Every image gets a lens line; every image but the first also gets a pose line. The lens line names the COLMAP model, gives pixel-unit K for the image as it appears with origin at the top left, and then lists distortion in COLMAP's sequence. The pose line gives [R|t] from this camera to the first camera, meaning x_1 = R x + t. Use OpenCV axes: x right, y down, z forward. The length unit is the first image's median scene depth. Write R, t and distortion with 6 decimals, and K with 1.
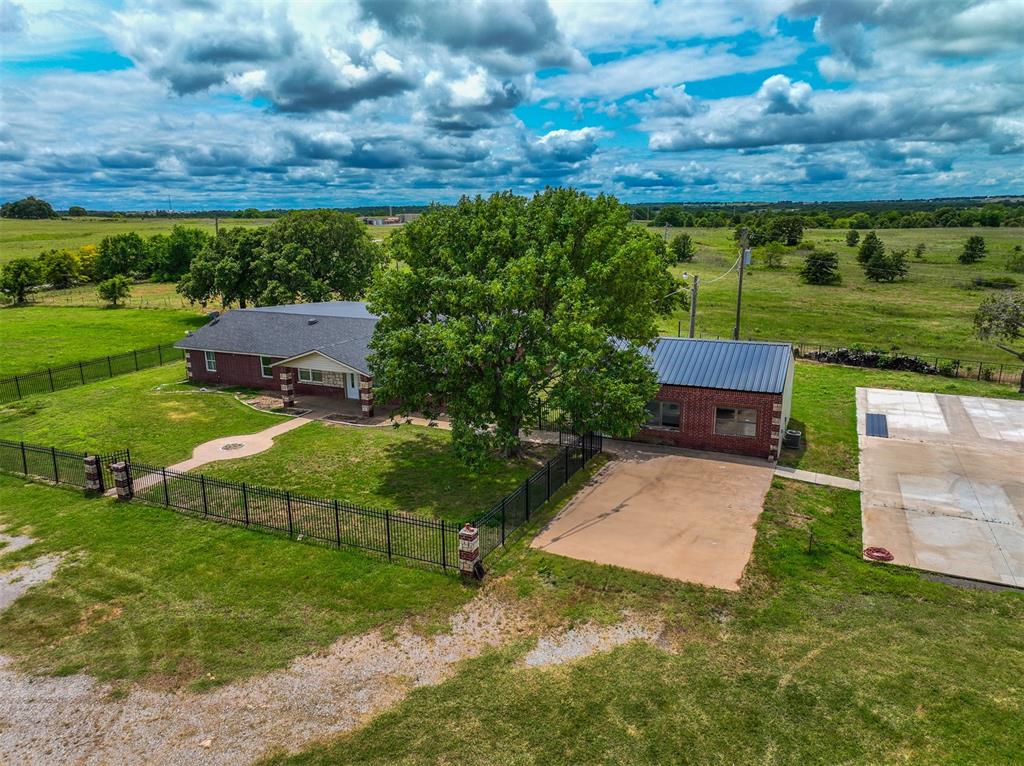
lens RADIAL K [[770.6, 0, 507.4], [0, 770.6, 402.9], [0, 0, 1]] dist [0.001403, 0.019908]
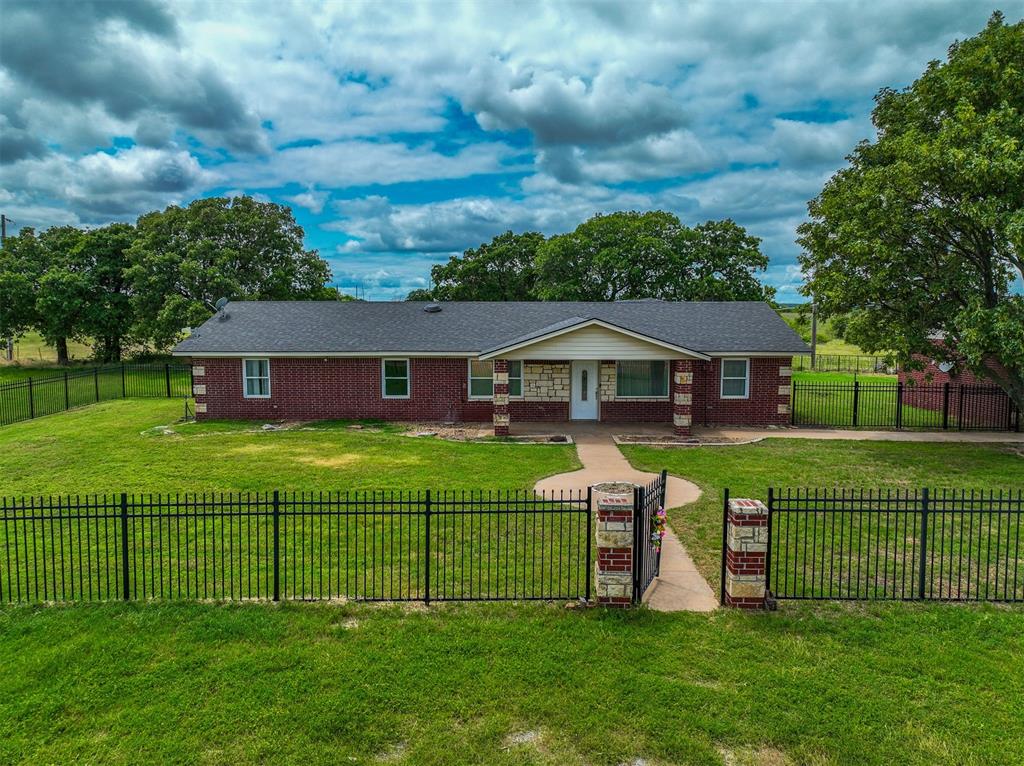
lens RADIAL K [[770.6, 0, 506.7], [0, 770.6, 380.8], [0, 0, 1]] dist [0.001403, 0.019908]
pose [[0.901335, -0.023163, 0.432502, -0.558306], [0.095431, 0.984649, -0.146145, 0.050178], [-0.422478, 0.173000, 0.889710, 0.556298]]
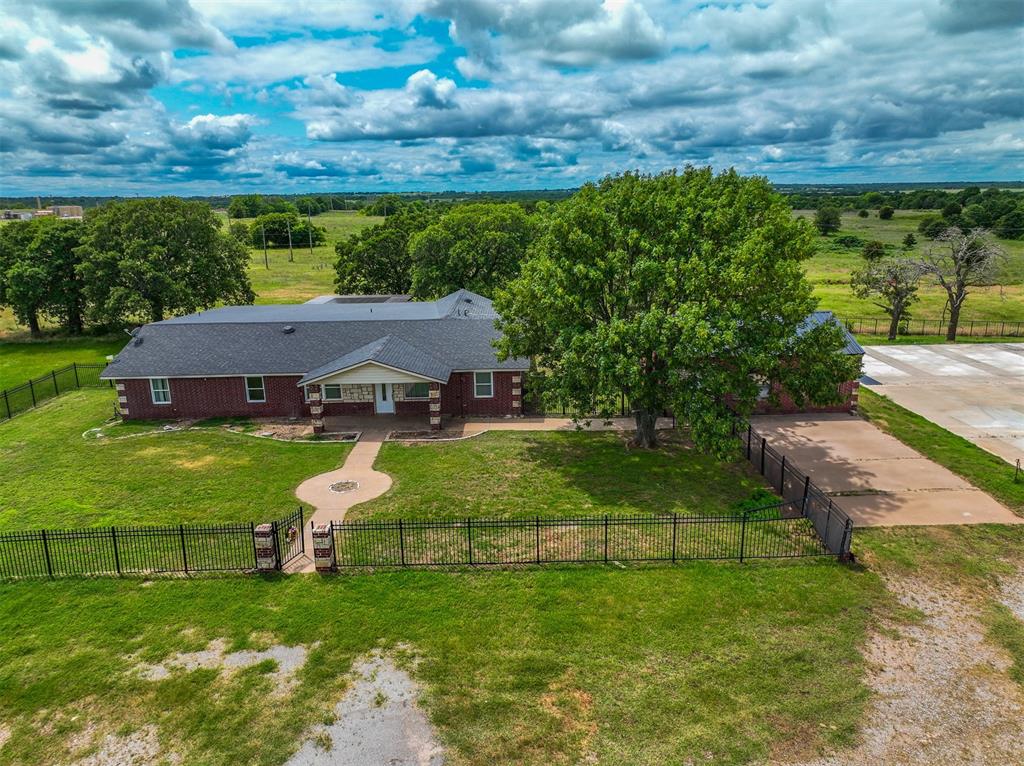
lens RADIAL K [[770.6, 0, 522.1], [0, 770.6, 381.3], [0, 0, 1]] dist [0.001403, 0.019908]
pose [[0.892721, -0.111902, 0.436494, -0.484120], [0.118260, 0.992902, 0.012680, -0.037203], [-0.434814, 0.040299, 0.899618, 0.170364]]
